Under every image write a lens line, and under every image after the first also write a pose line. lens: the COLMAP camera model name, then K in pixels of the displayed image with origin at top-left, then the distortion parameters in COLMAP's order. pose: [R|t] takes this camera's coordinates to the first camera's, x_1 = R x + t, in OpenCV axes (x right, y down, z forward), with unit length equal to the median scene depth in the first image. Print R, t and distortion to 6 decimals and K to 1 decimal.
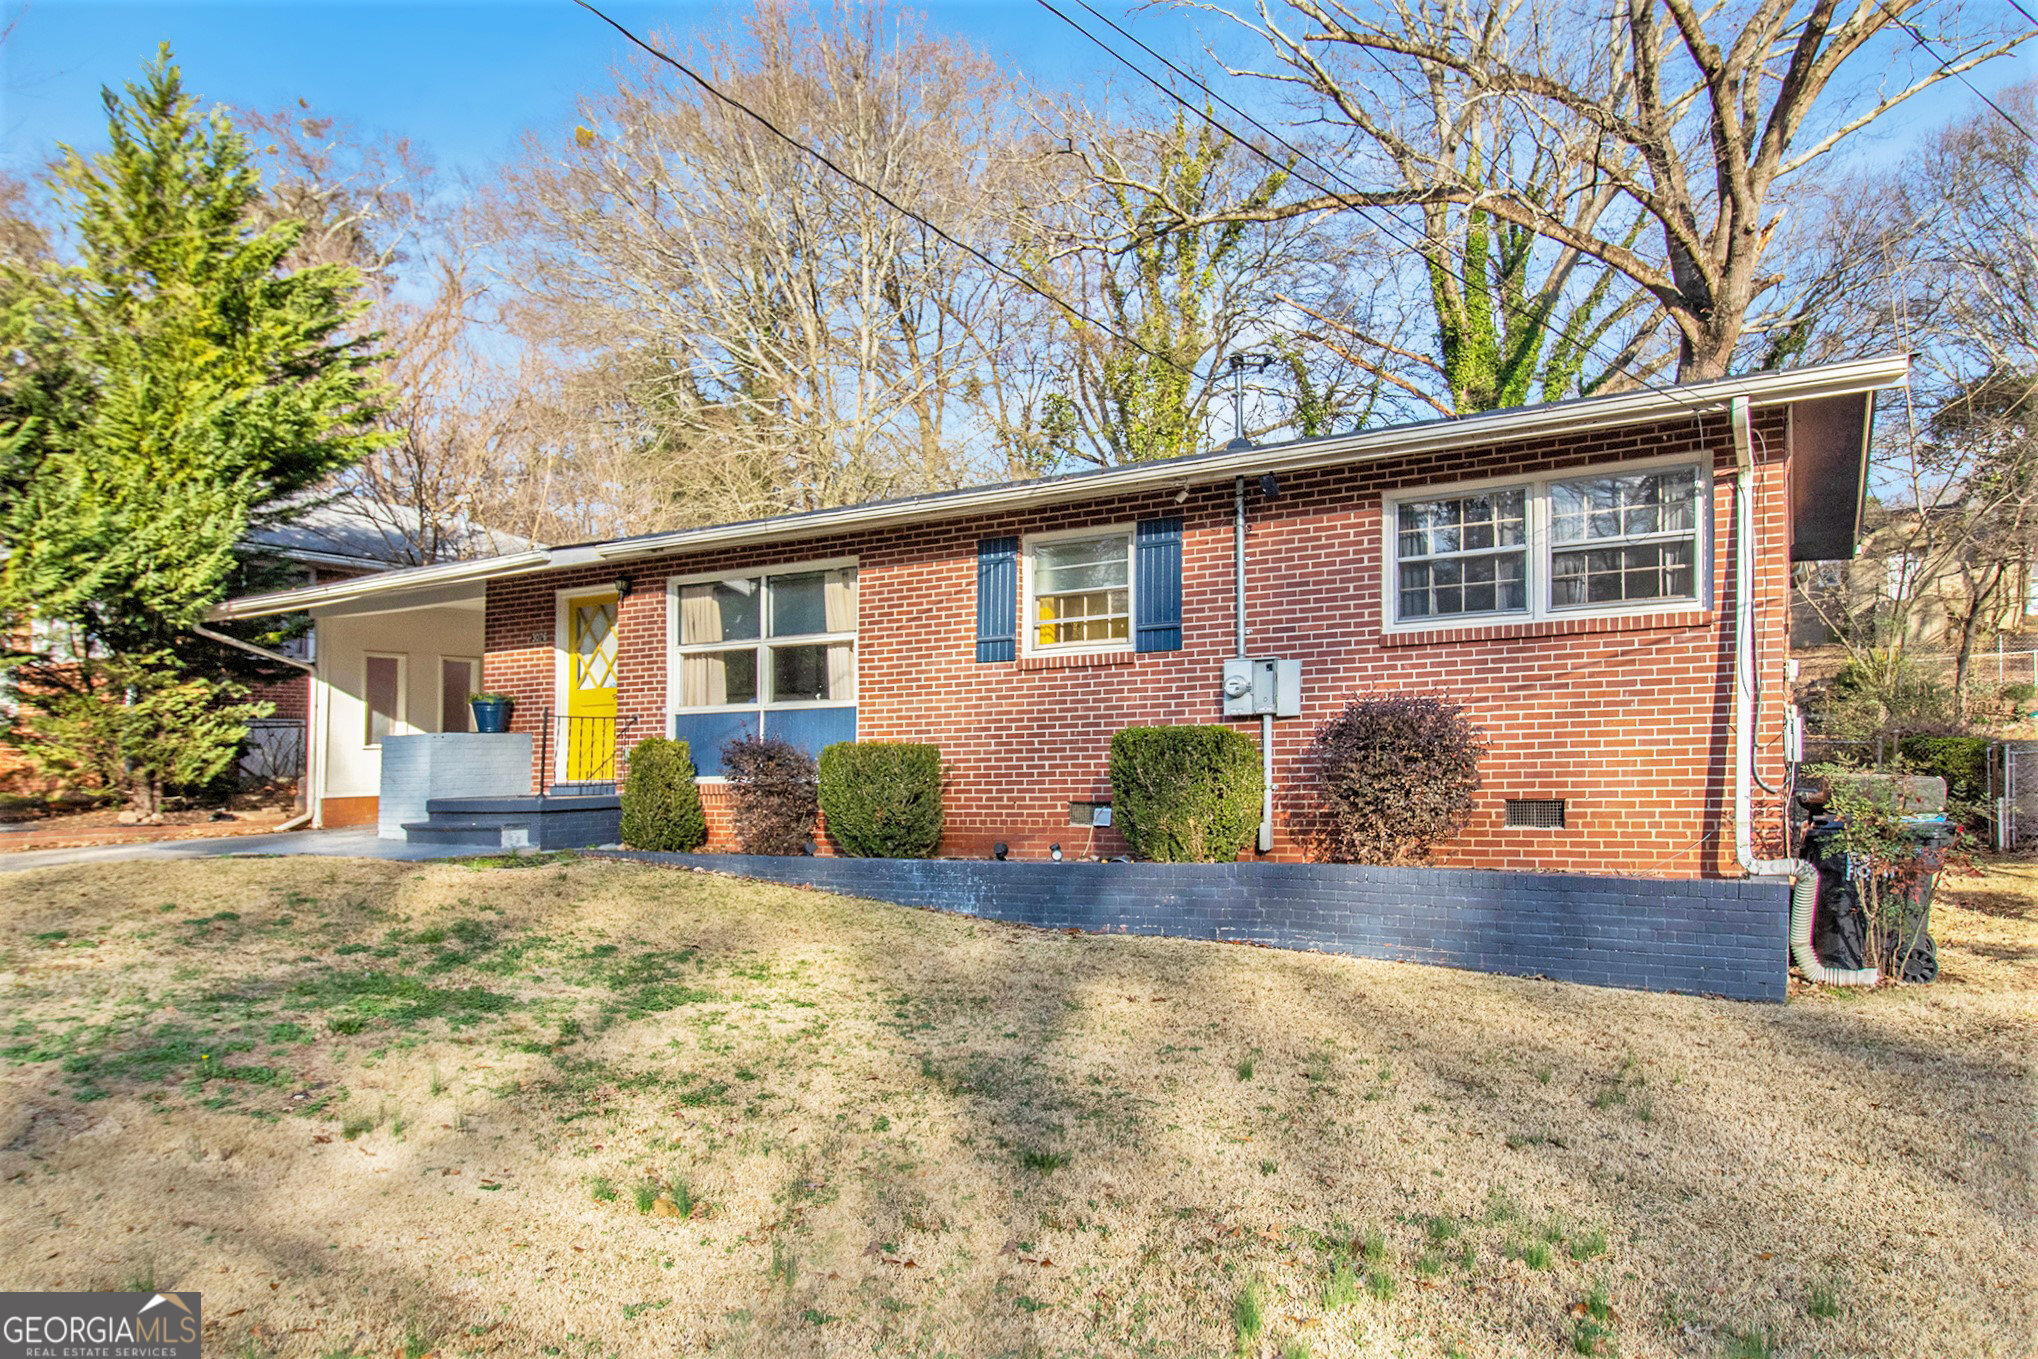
lens RADIAL K [[1288.1, 0, 1017.3], [0, 1288.1, 665.0], [0, 0, 1]] dist [0.000052, -0.004254]
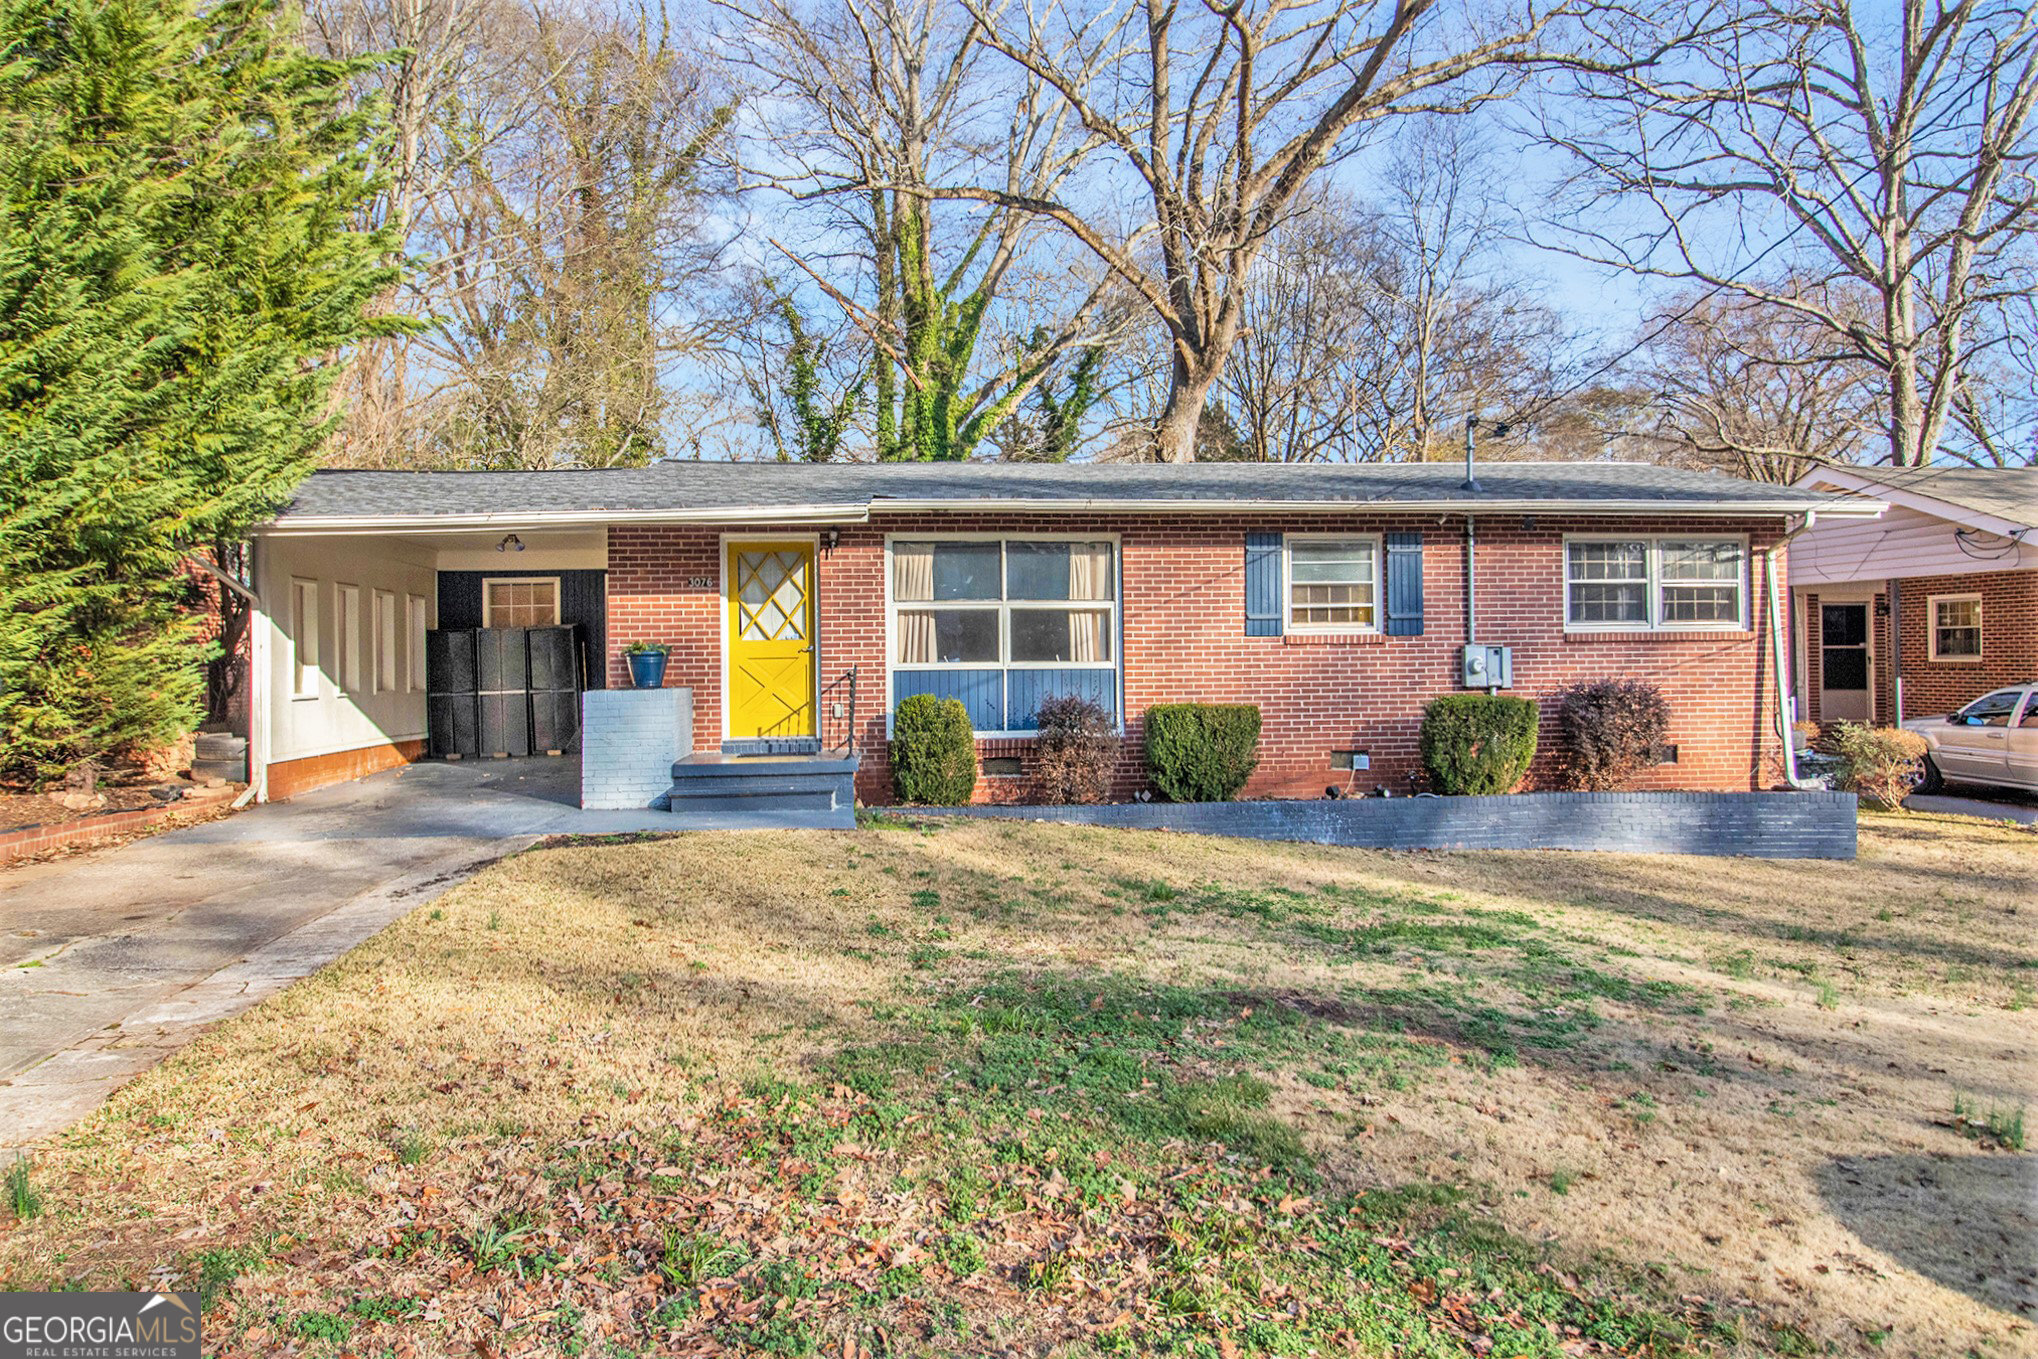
lens RADIAL K [[1227.4, 0, 1019.0], [0, 1227.4, 679.5], [0, 0, 1]] dist [-0.003101, -0.001833]
pose [[0.809277, 0.003585, 0.587416, -0.739982], [-0.051488, 0.996566, 0.064852, -0.021577], [-0.585166, -0.082728, 0.806683, 0.172214]]
